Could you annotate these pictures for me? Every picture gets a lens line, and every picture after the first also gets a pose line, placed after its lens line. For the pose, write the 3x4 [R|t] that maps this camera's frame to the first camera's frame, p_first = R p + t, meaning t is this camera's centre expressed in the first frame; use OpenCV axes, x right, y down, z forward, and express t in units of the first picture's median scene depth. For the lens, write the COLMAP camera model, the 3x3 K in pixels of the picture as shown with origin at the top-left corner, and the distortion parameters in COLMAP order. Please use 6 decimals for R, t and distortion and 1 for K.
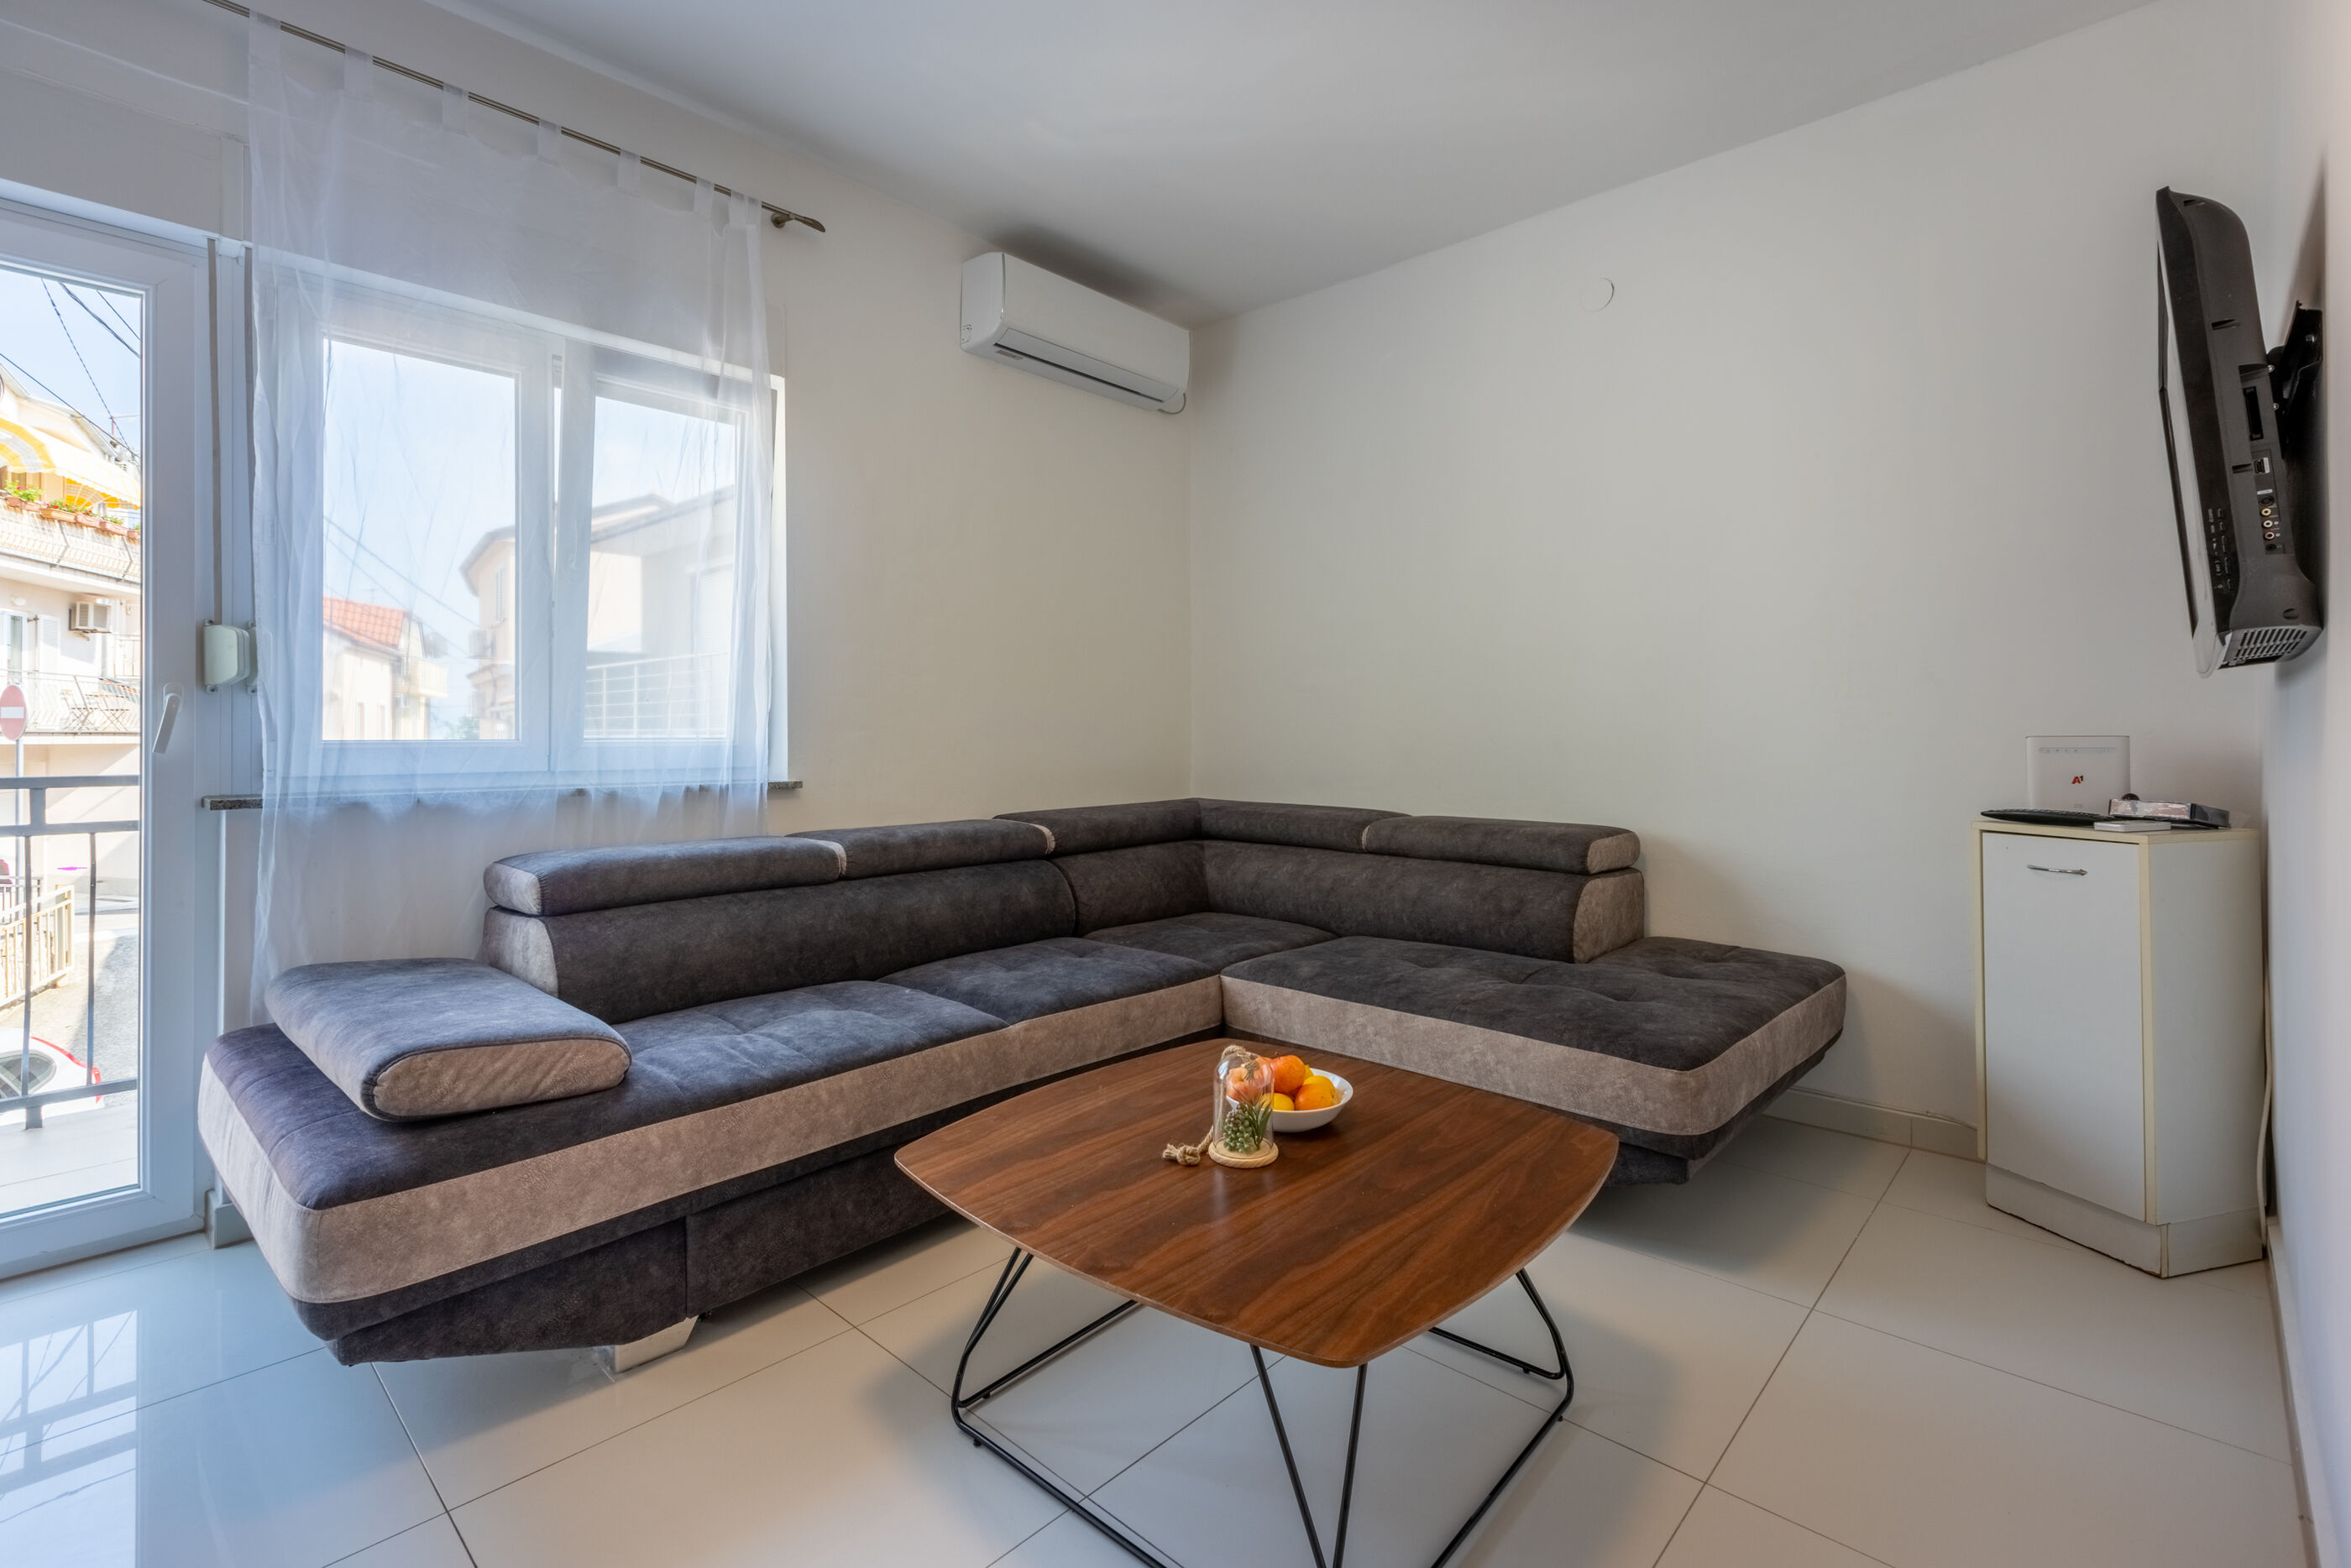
lens RADIAL K [[1049.6, 0, 1162.9], [0, 1049.6, 737.3], [0, 0, 1]] dist [0.000278, -0.000539]
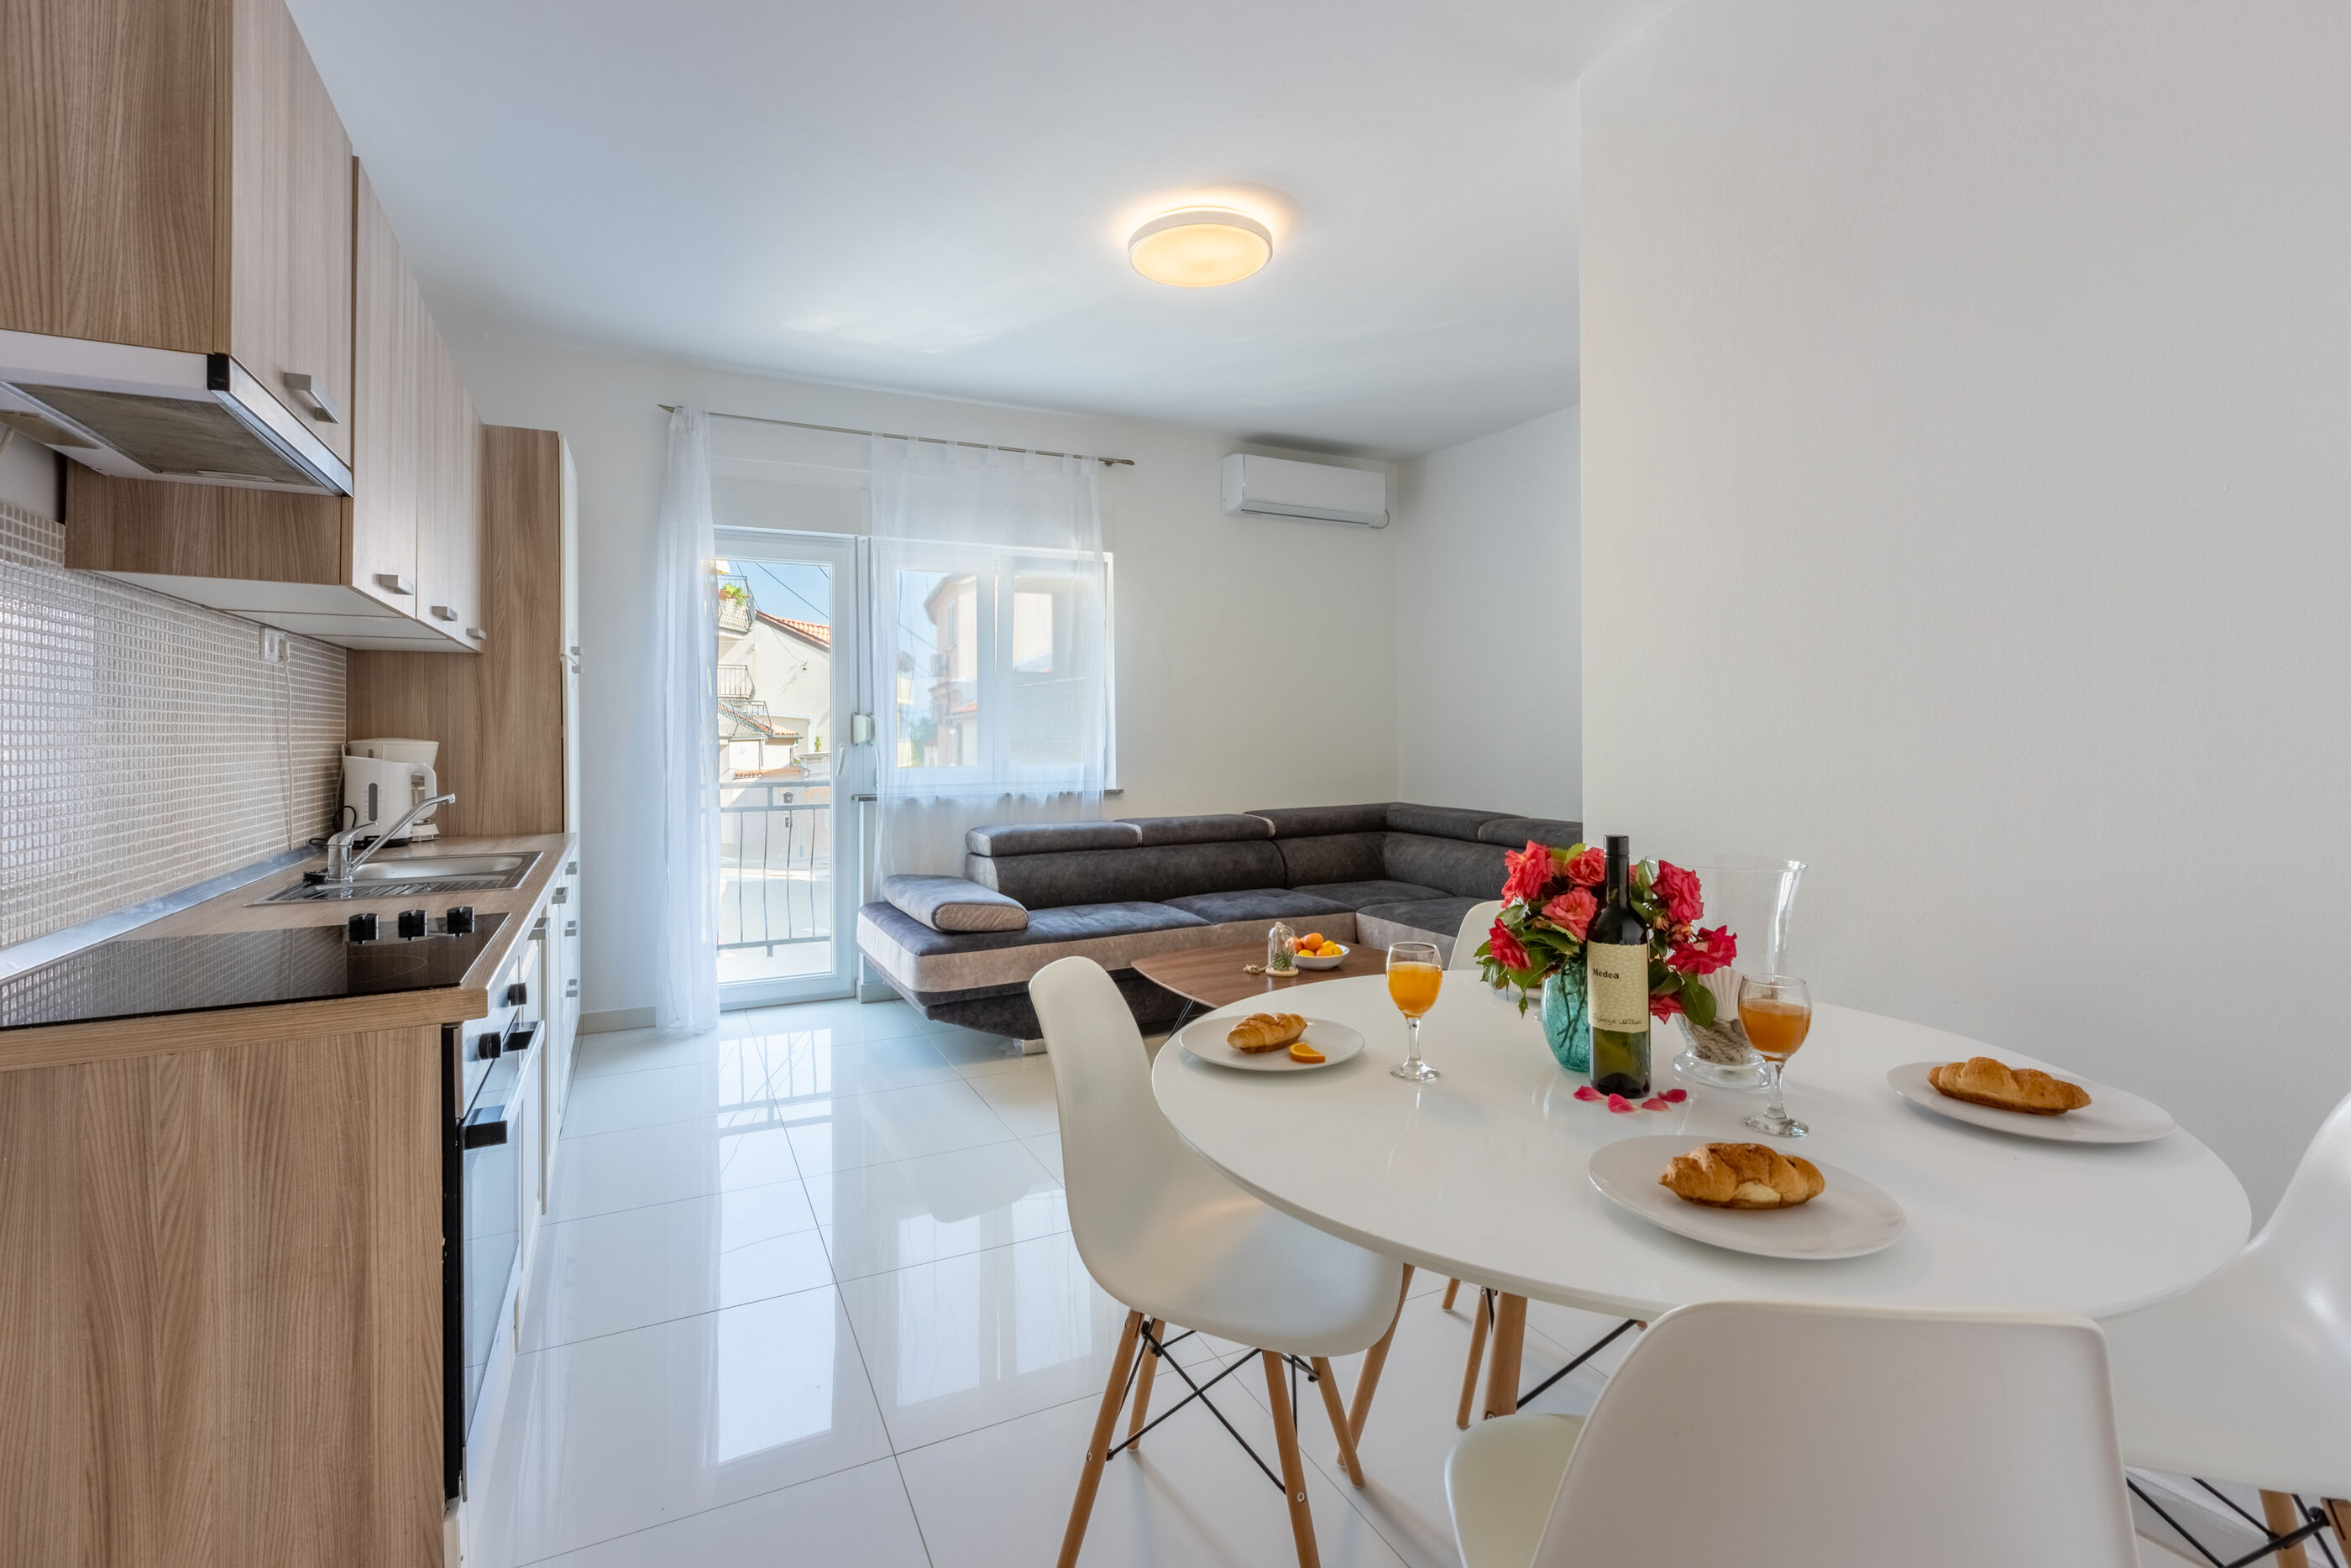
lens RADIAL K [[1049.6, 0, 1150.8], [0, 1049.6, 726.5], [0, 0, 1]] dist [0.000278, -0.000539]
pose [[0.931399, -0.007559, -0.363921, 0.376952], [0.005875, 0.999966, -0.005733, -0.058668], [0.363952, 0.003202, 0.931412, -0.675088]]
